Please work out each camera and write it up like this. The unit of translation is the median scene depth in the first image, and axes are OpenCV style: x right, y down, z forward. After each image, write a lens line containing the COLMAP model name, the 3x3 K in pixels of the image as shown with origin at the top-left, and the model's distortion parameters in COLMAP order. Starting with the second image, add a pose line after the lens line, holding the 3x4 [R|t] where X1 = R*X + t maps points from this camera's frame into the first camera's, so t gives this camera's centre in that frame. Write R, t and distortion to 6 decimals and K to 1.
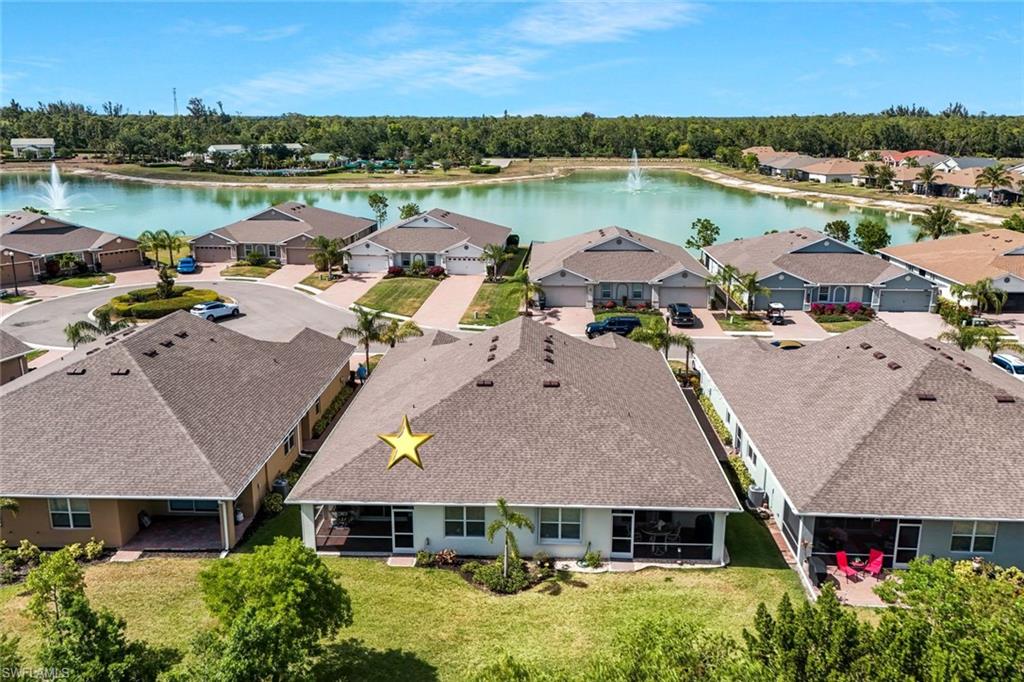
lens RADIAL K [[771.5, 0, 512.8], [0, 771.5, 316.6], [0, 0, 1]] dist [0.086304, -0.085237]
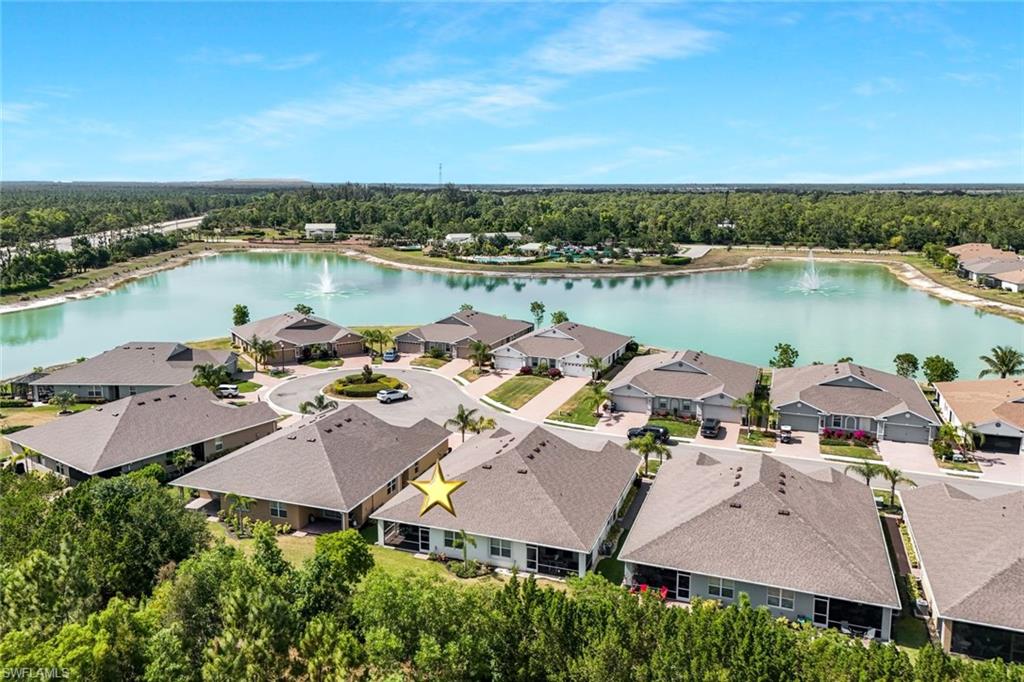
lens RADIAL K [[771.5, 0, 512.8], [0, 771.5, 316.6], [0, 0, 1]] dist [0.086304, -0.085237]
pose [[0.953372, 0.053090, -0.297092, 0.235081], [-0.076692, 0.994709, -0.068354, -0.062203], [0.291891, 0.087951, 0.952399, -0.316029]]
